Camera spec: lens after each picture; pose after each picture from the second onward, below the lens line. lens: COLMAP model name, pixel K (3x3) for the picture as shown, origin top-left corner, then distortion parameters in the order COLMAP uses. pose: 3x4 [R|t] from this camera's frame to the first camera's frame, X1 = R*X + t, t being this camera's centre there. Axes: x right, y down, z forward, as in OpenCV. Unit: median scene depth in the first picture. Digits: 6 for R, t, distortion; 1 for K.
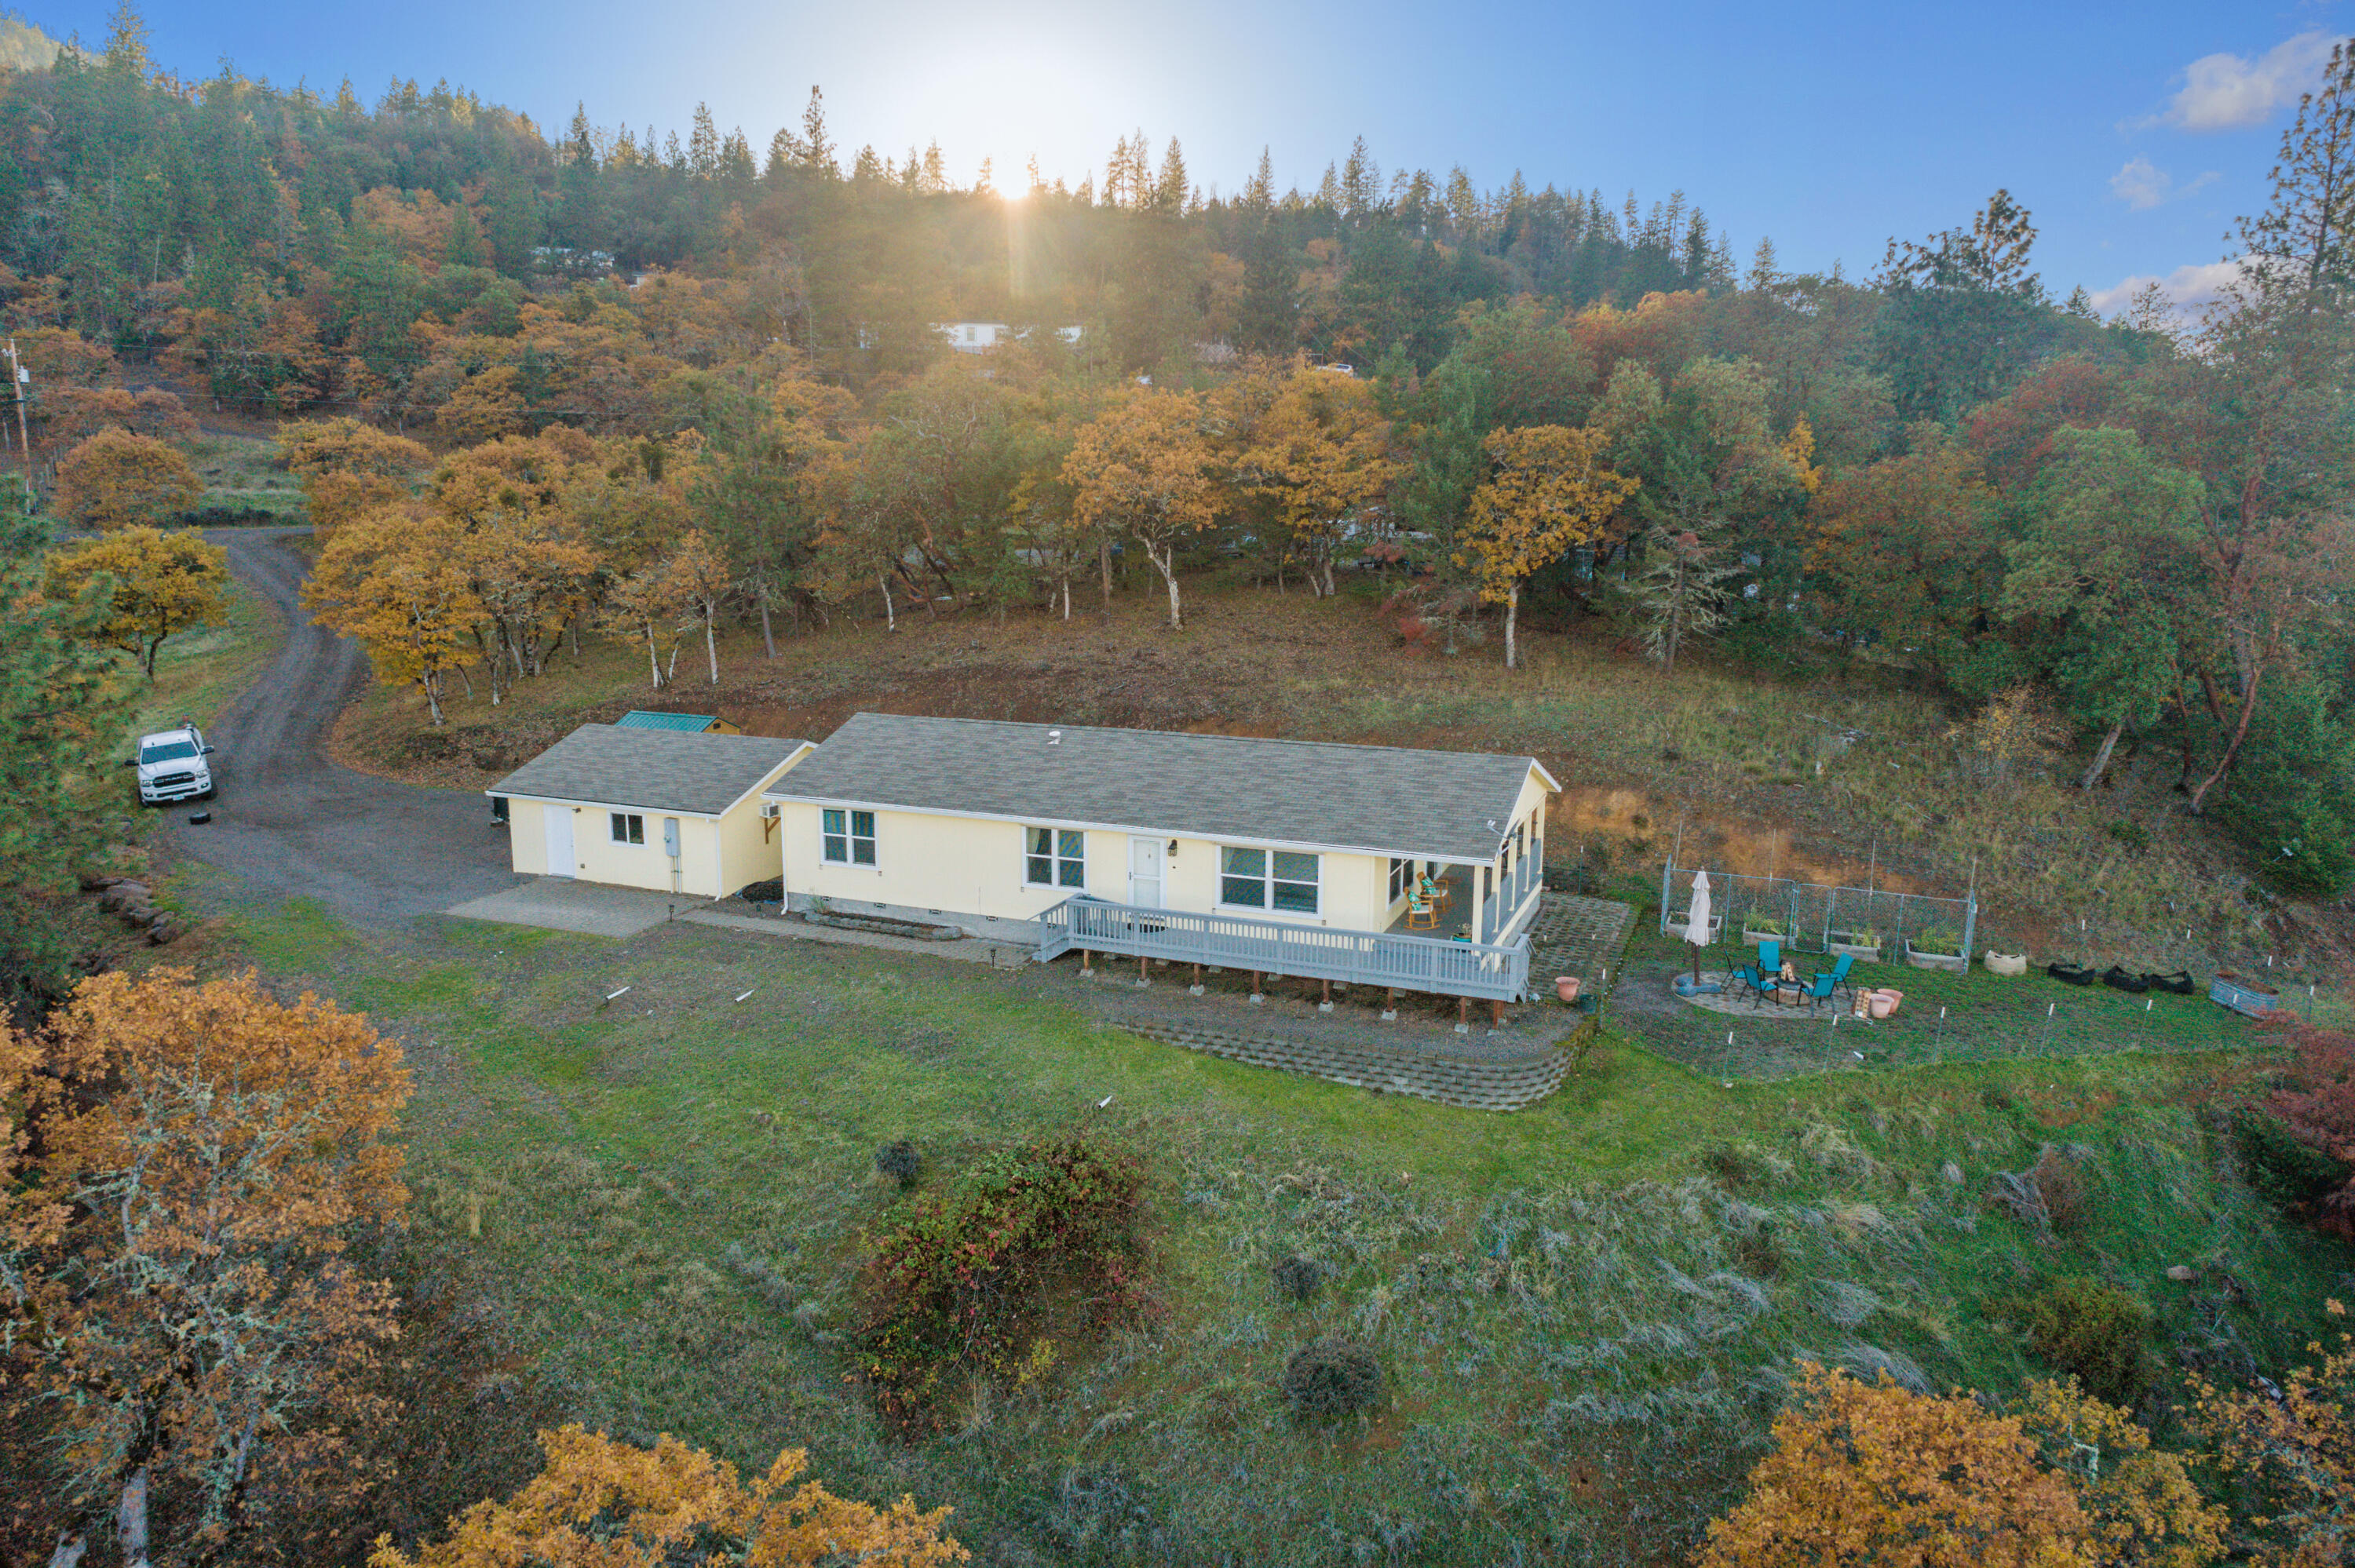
lens RADIAL K [[1629.2, 0, 1189.5], [0, 1629.2, 781.1], [0, 0, 1]] dist [-0.008150, 0.018270]
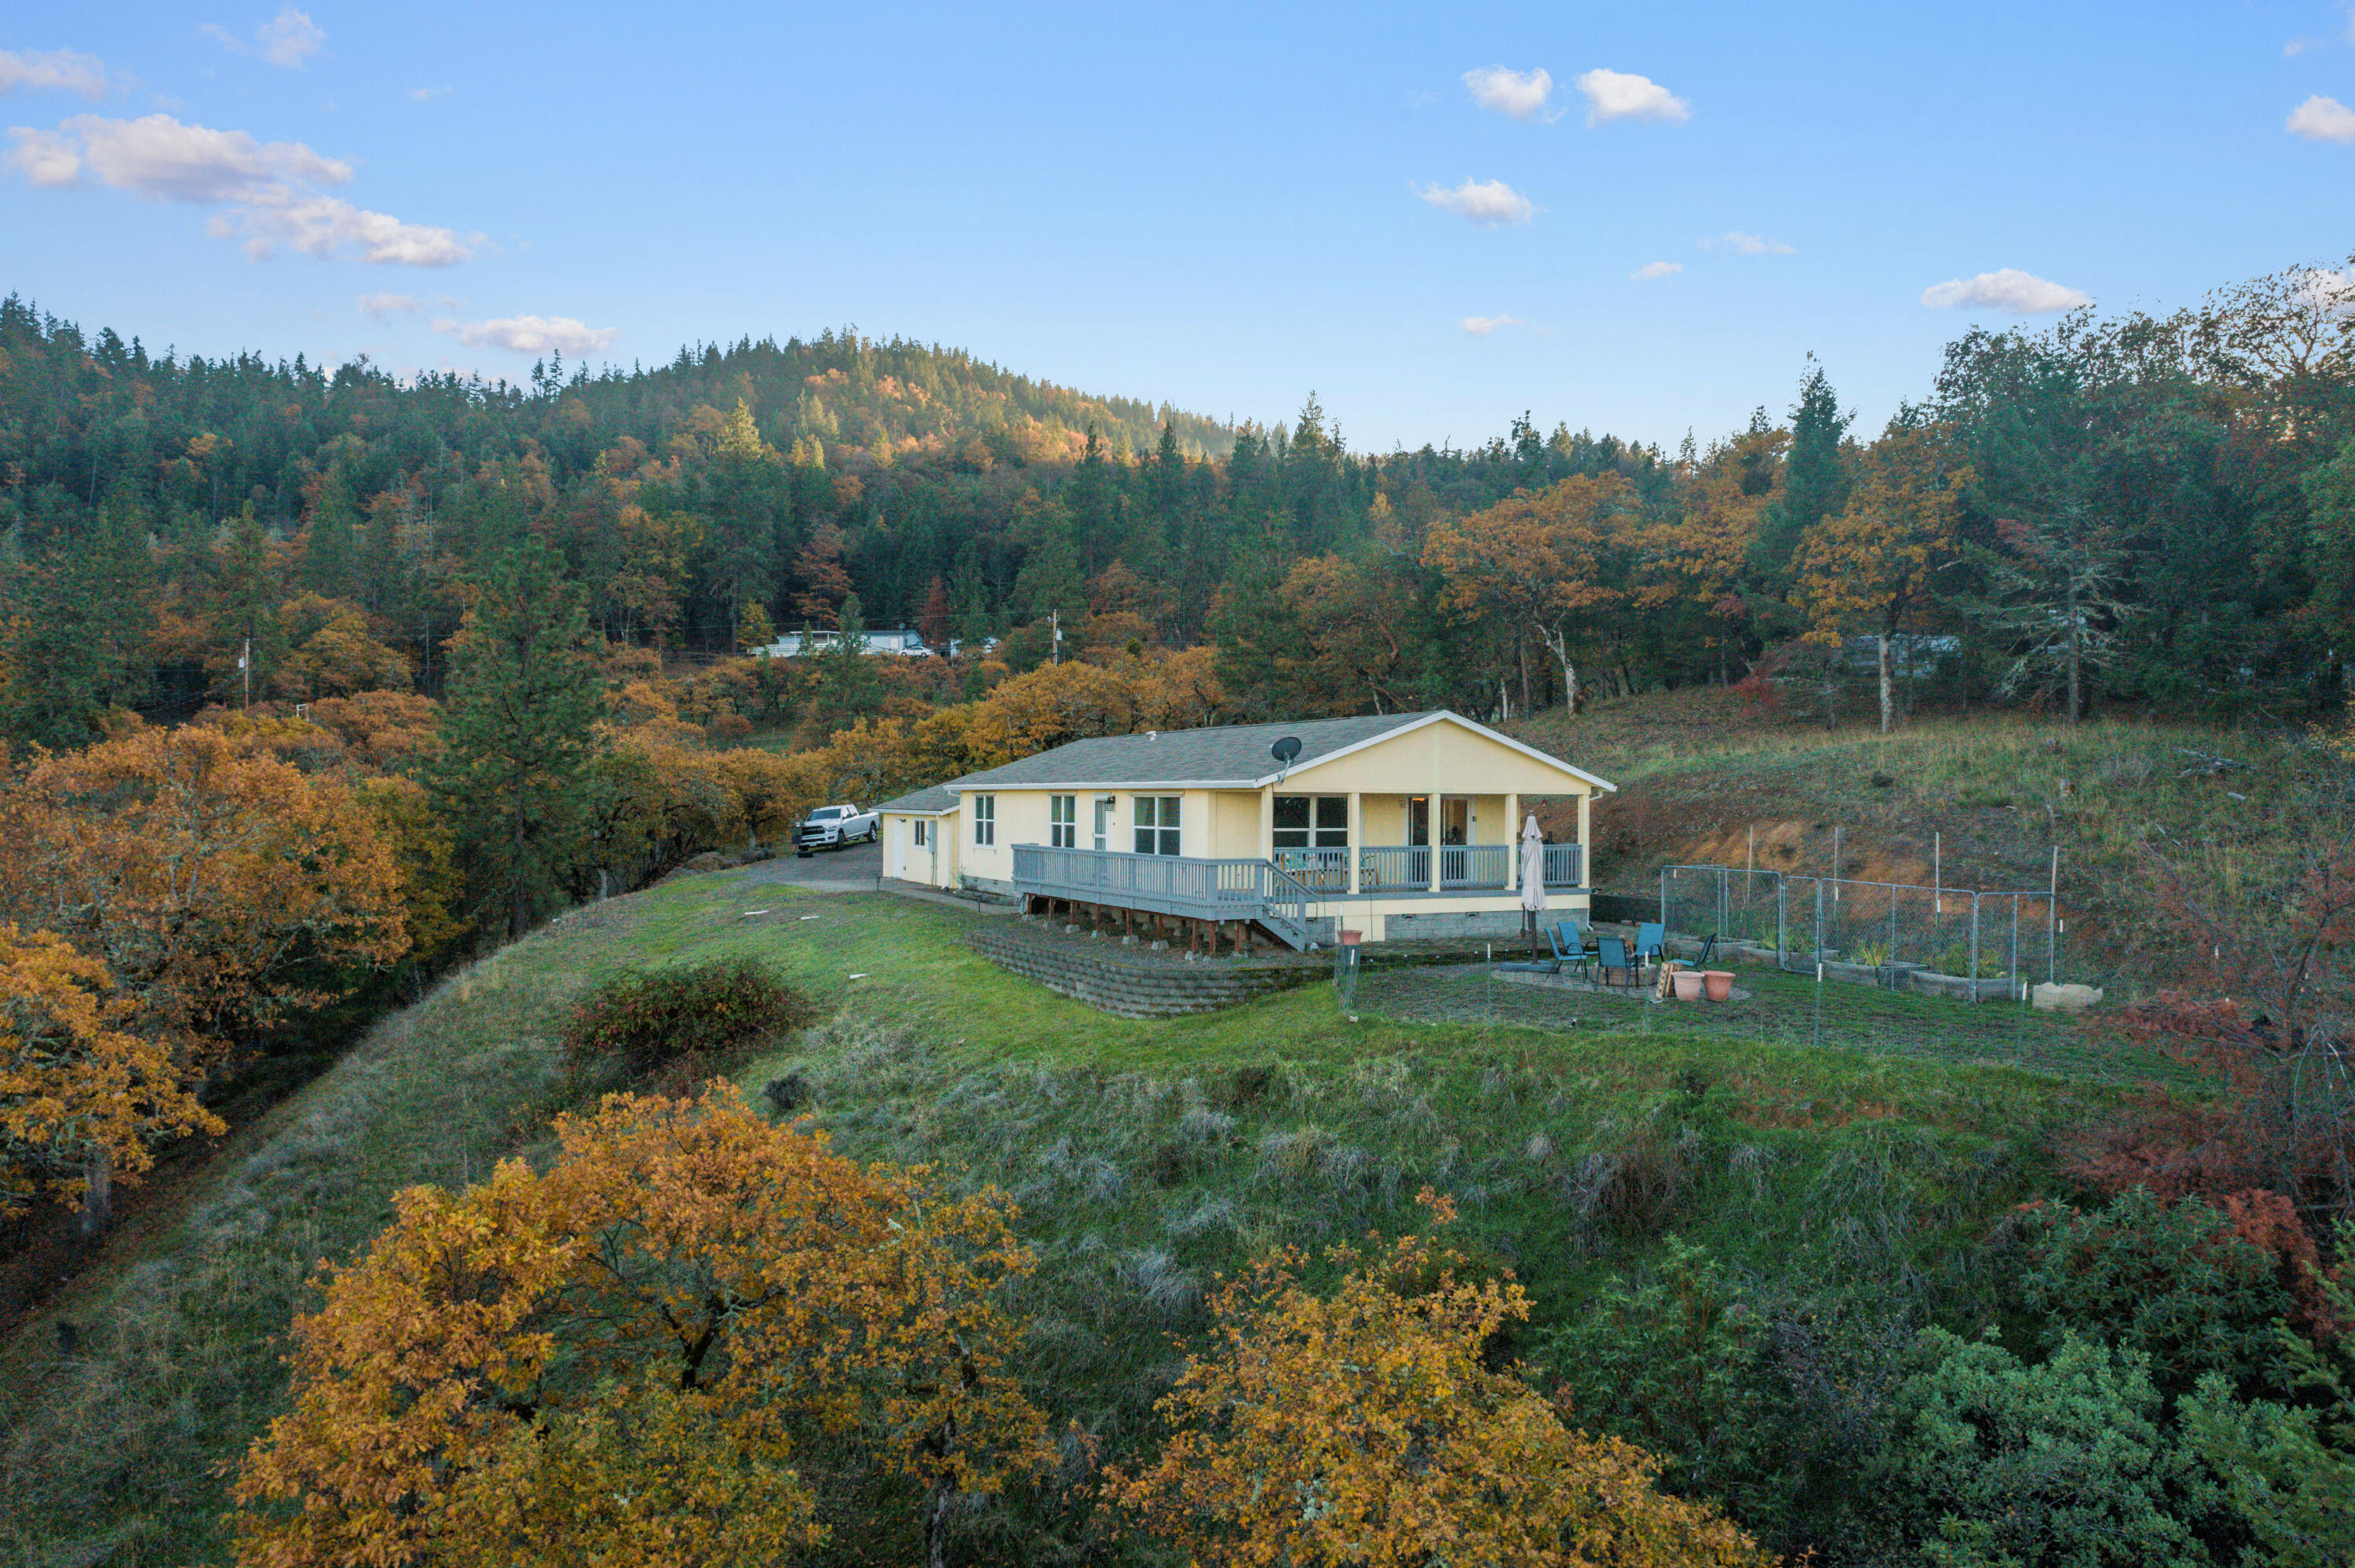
lens RADIAL K [[1629.2, 0, 1189.5], [0, 1629.2, 781.1], [0, 0, 1]] dist [-0.008150, 0.018270]
pose [[0.747342, -0.011085, -0.664347, 0.716971], [-0.123863, 0.980010, -0.155688, 0.183213], [0.652792, 0.198640, 0.731030, 0.288397]]
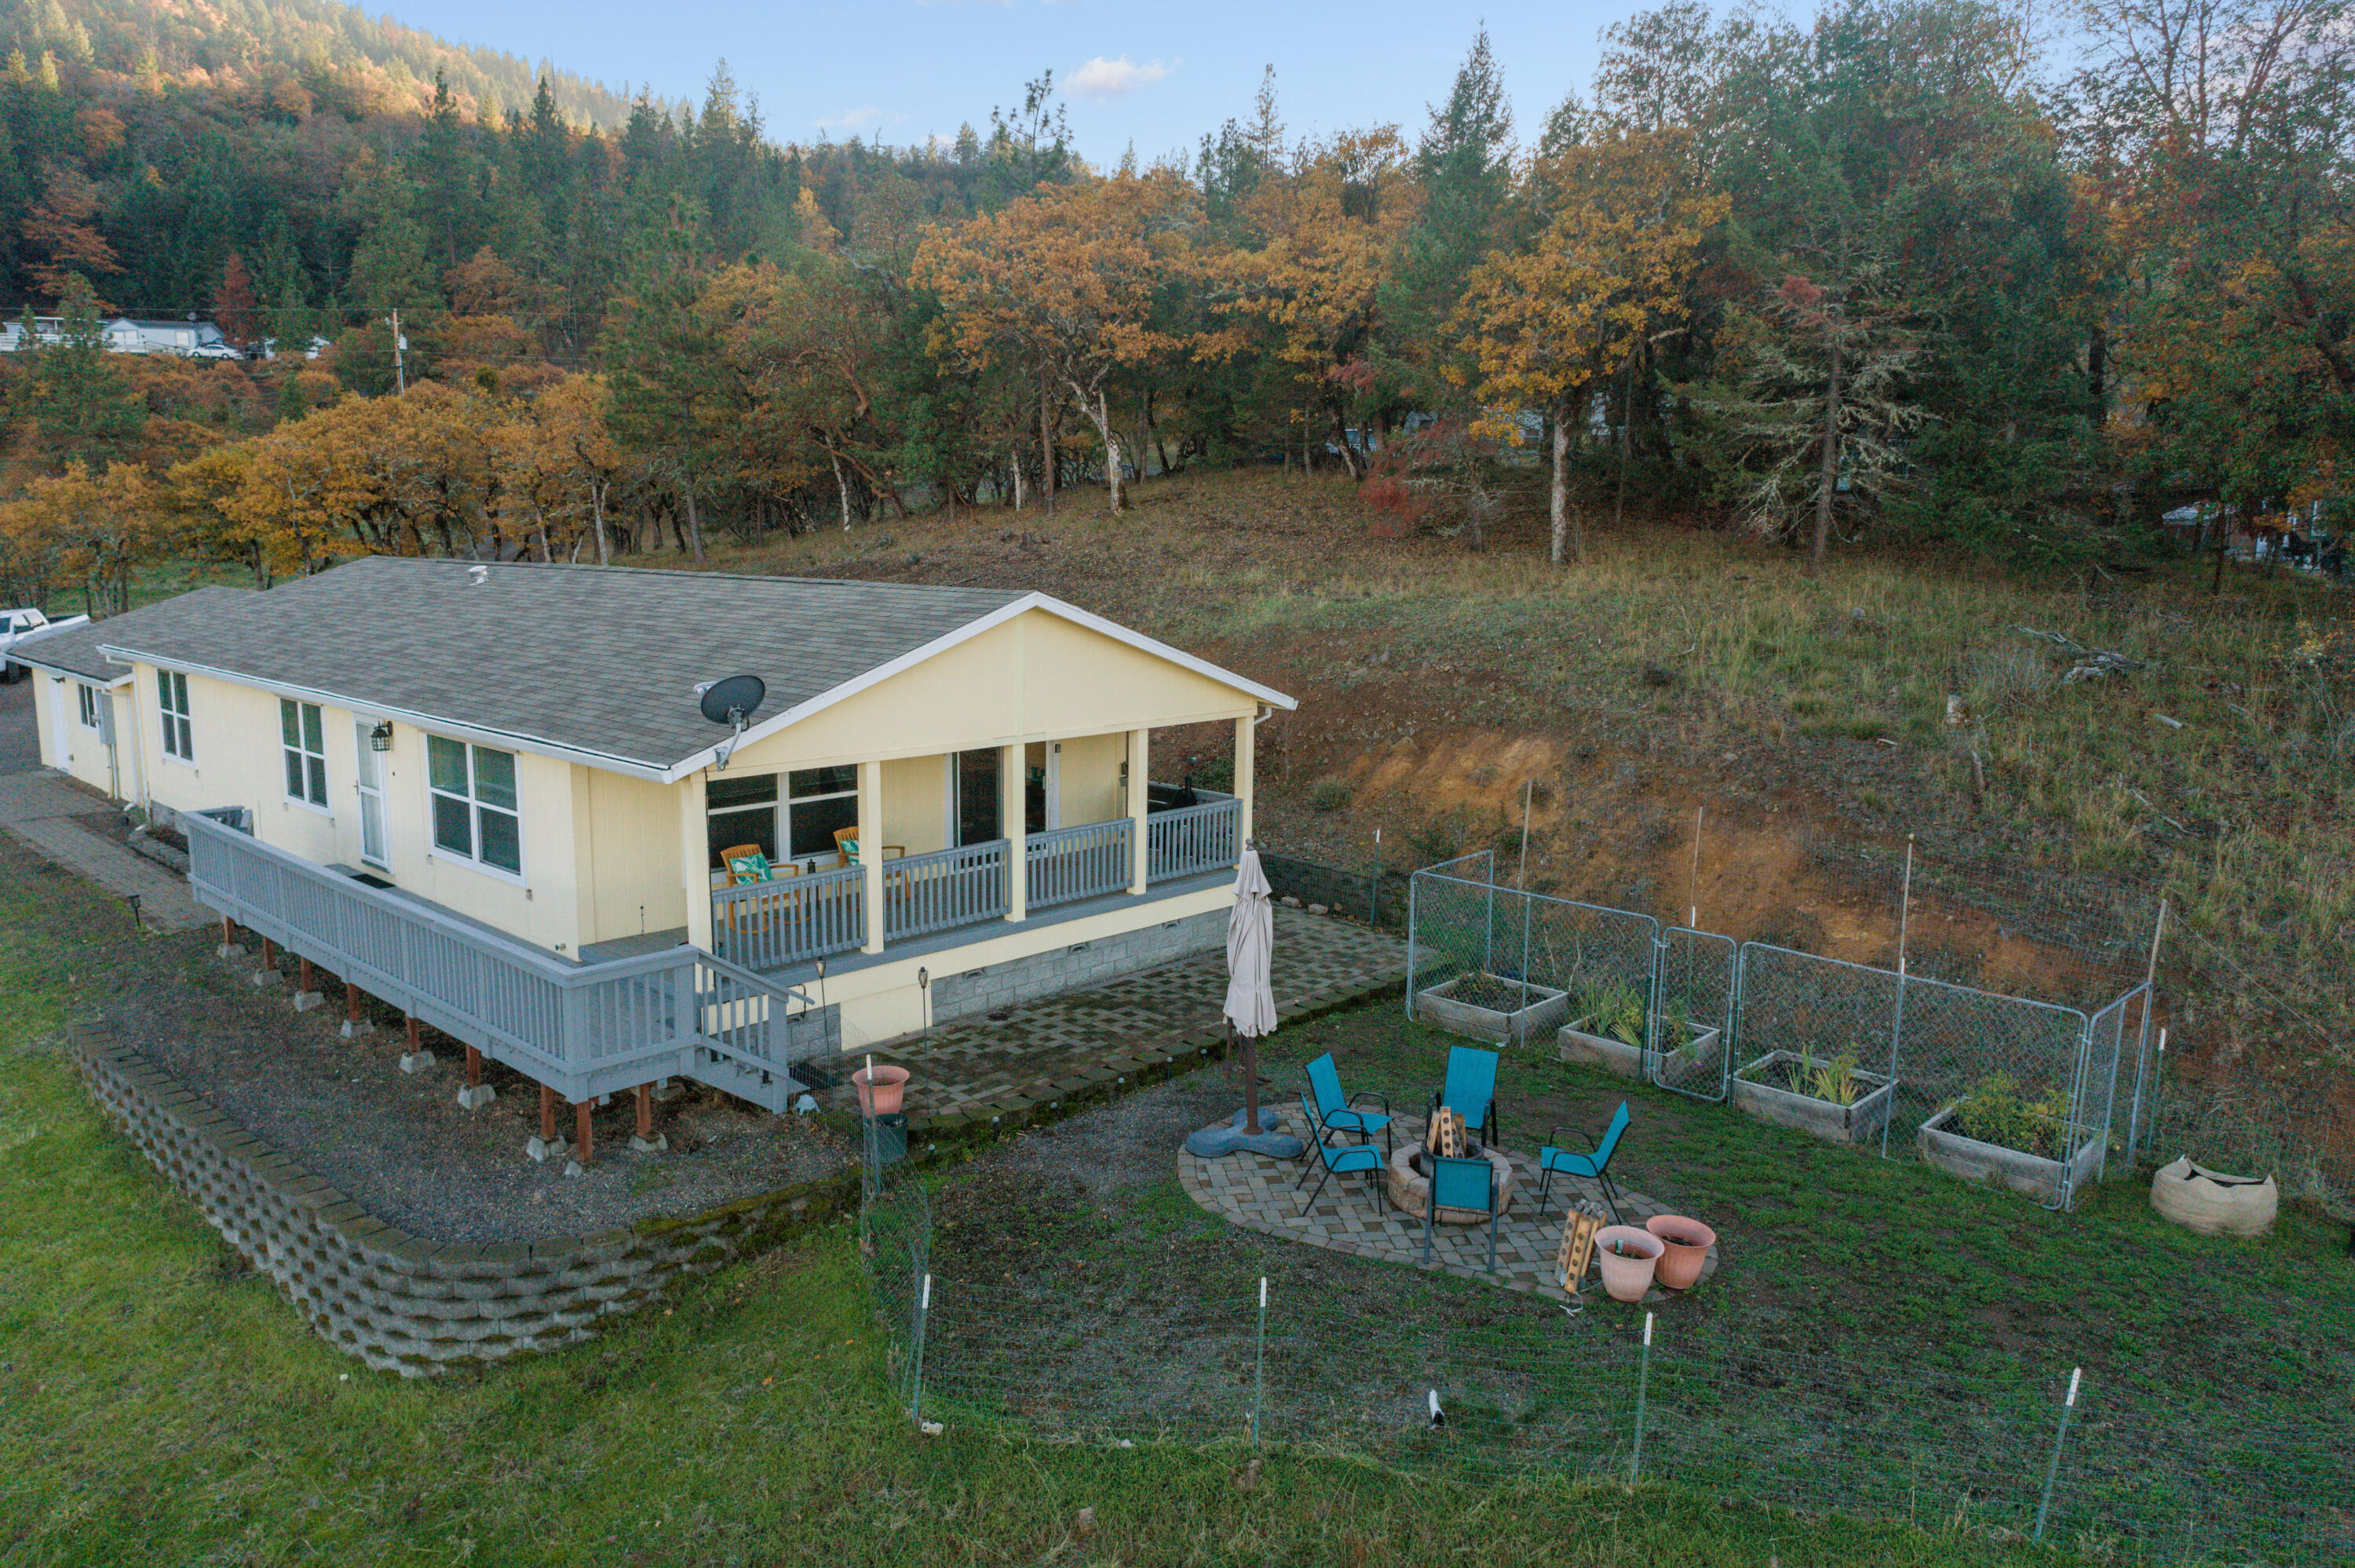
lens RADIAL K [[1602.1, 0, 1184.3], [0, 1602.1, 788.4], [0, 0, 1]] dist [-0.003062, 0.012166]
pose [[0.927855, 0.065214, -0.367196, 0.438631], [-0.075647, 0.997035, -0.014077, 0.046243], [0.365190, 0.040839, 0.930037, 0.615282]]
